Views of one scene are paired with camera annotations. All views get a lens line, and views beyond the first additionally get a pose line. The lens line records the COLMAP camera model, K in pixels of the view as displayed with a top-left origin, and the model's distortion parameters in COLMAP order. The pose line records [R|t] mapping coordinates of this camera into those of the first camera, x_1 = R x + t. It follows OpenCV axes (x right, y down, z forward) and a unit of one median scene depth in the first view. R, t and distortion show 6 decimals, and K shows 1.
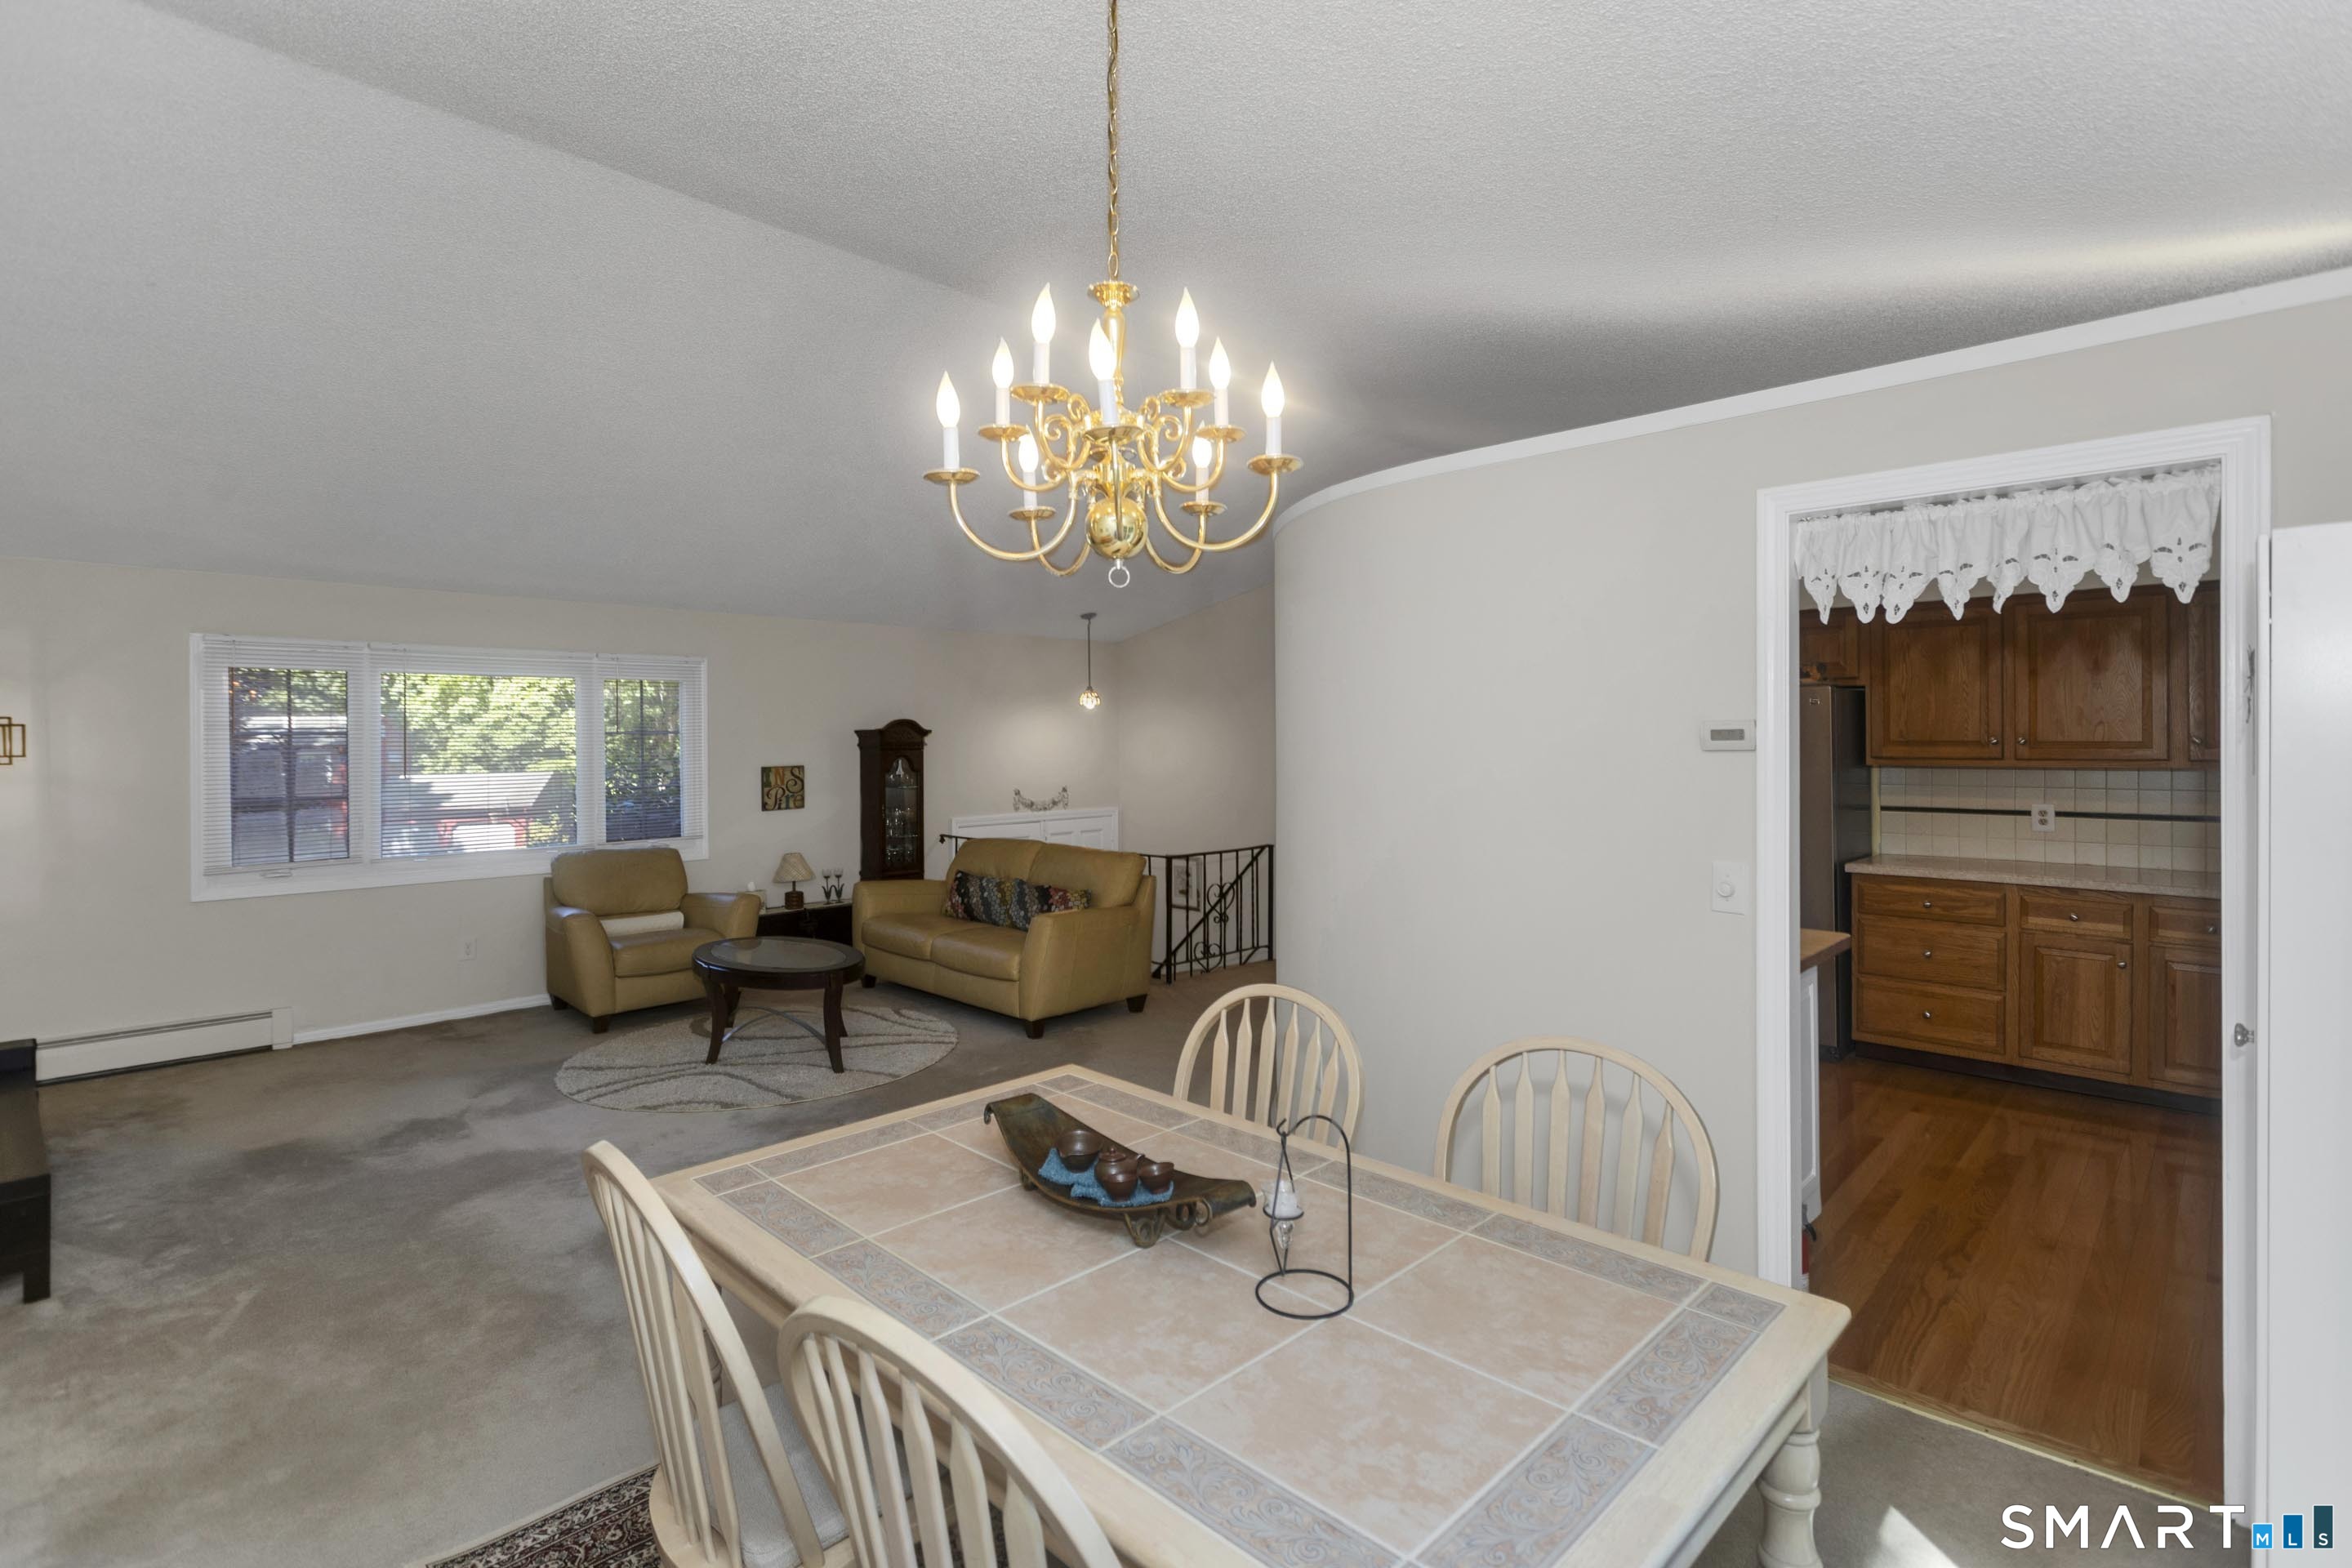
lens RADIAL K [[1114.8, 0, 1159.5], [0, 1114.8, 737.6], [0, 0, 1]] dist [0.003734, 0.000706]
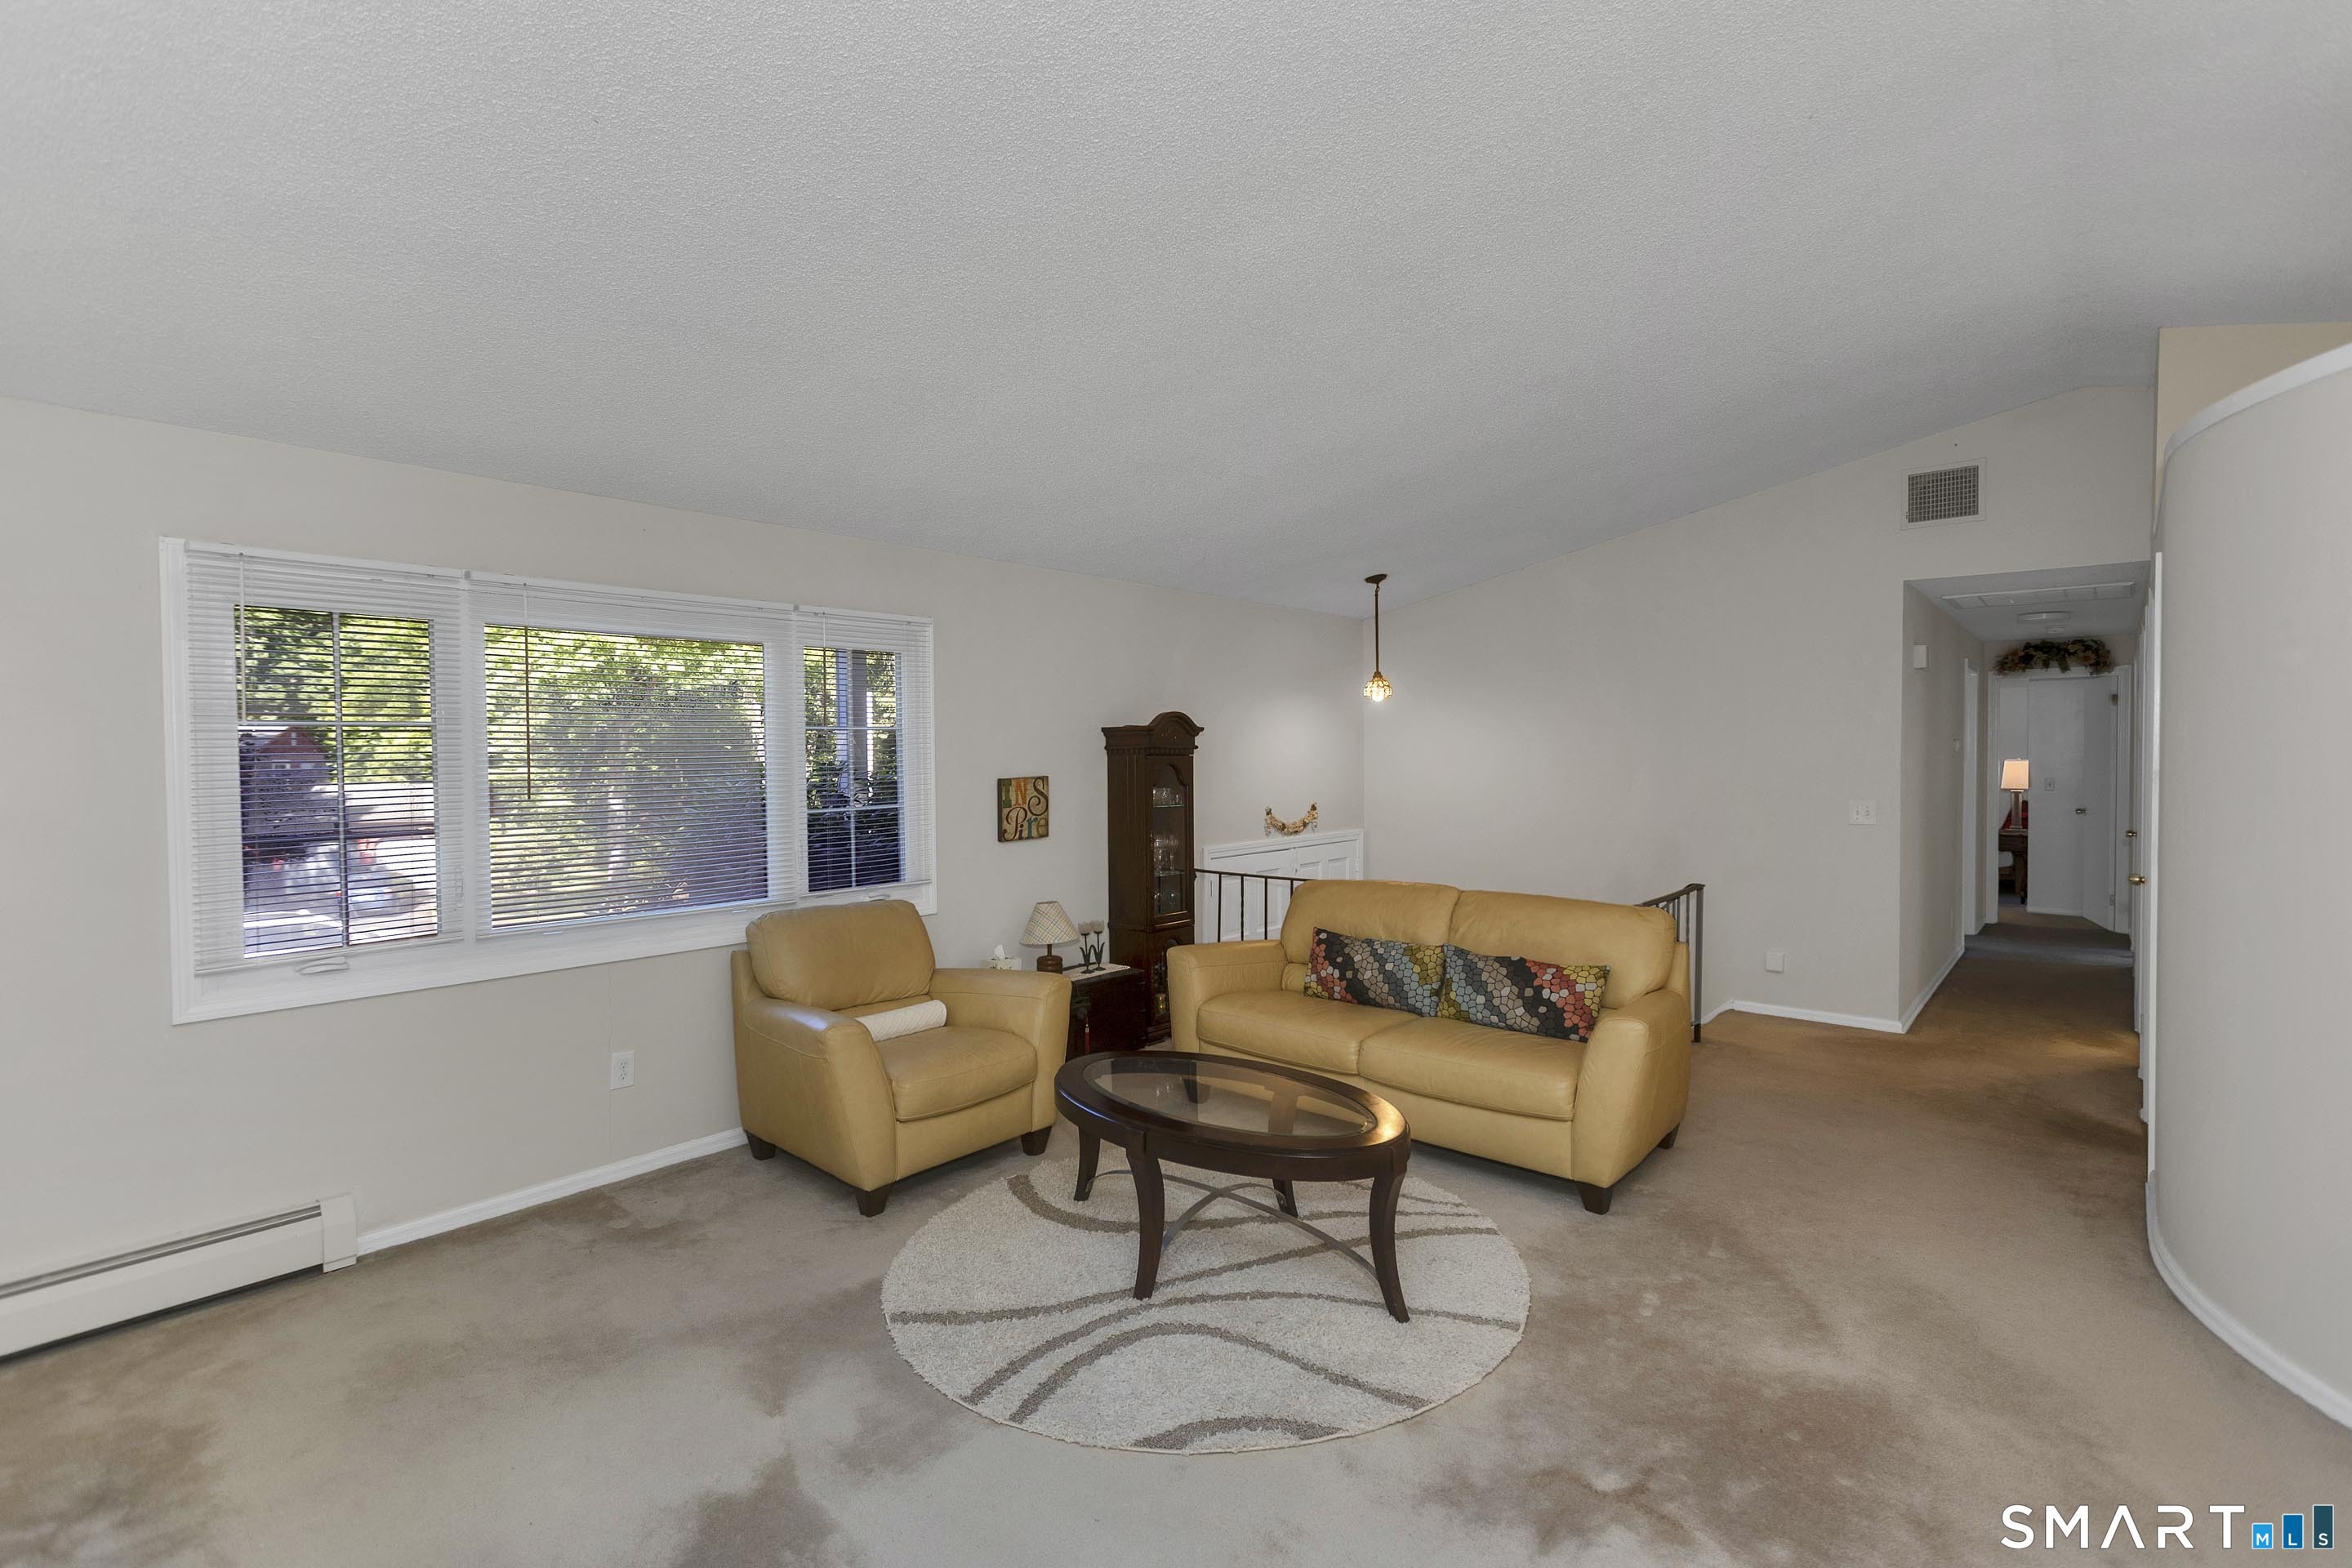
lens RADIAL K [[1114.8, 0, 1183.6], [0, 1114.8, 773.8], [0, 0, 1]] dist [0.003734, 0.000706]
pose [[0.997573, -0.001263, 0.069612, -0.305291], [-0.000394, 0.999717, 0.023787, 0.006831], [-0.069623, -0.023757, 0.997290, 0.312712]]
